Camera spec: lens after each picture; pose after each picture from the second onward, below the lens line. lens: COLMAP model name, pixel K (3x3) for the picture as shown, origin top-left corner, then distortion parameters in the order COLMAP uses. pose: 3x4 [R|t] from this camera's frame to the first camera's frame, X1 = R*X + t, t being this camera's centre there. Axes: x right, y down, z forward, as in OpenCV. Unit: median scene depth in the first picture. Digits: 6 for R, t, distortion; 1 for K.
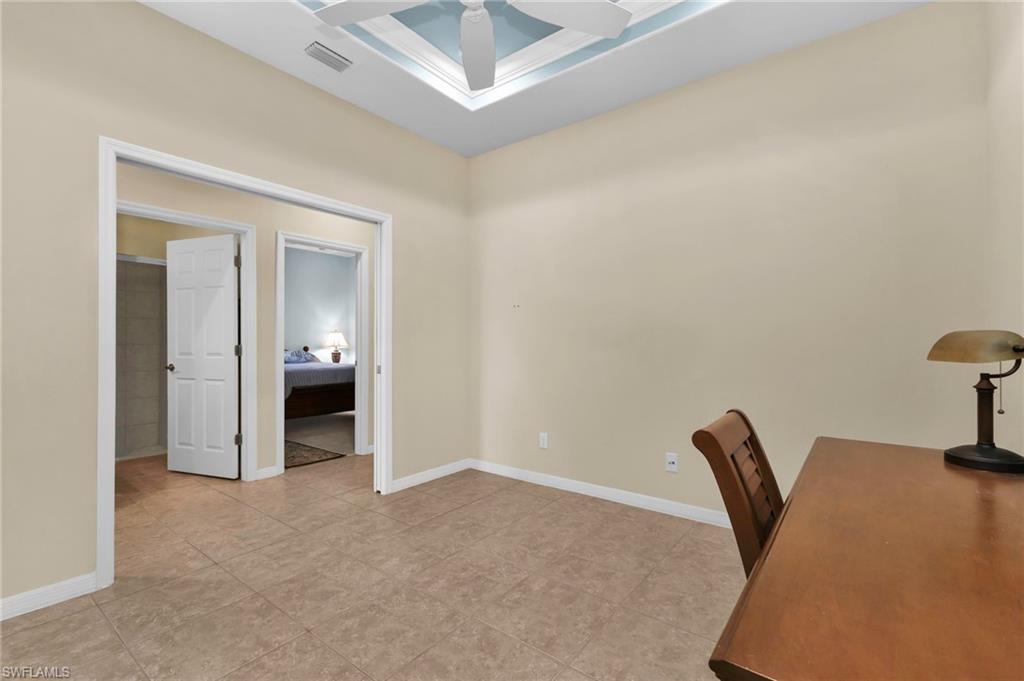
lens RADIAL K [[449.6, 0, 517.0], [0, 449.6, 339.3], [0, 0, 1]] dist [-0.000500, 0.000055]
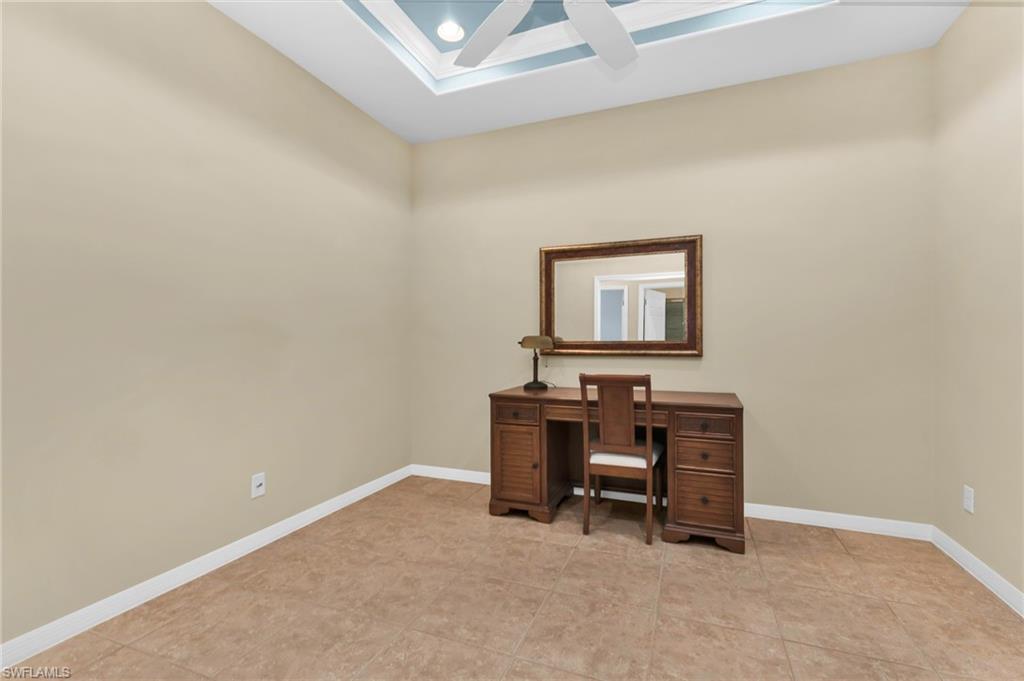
lens RADIAL K [[449.6, 0, 517.0], [0, 449.6, 339.3], [0, 0, 1]] dist [-0.000500, 0.000055]
pose [[-0.281865, -0.000647, 0.959454, -0.695737], [-0.009201, 0.999956, -0.002029, 0.002364], [-0.959410, -0.009400, -0.281858, 0.920839]]
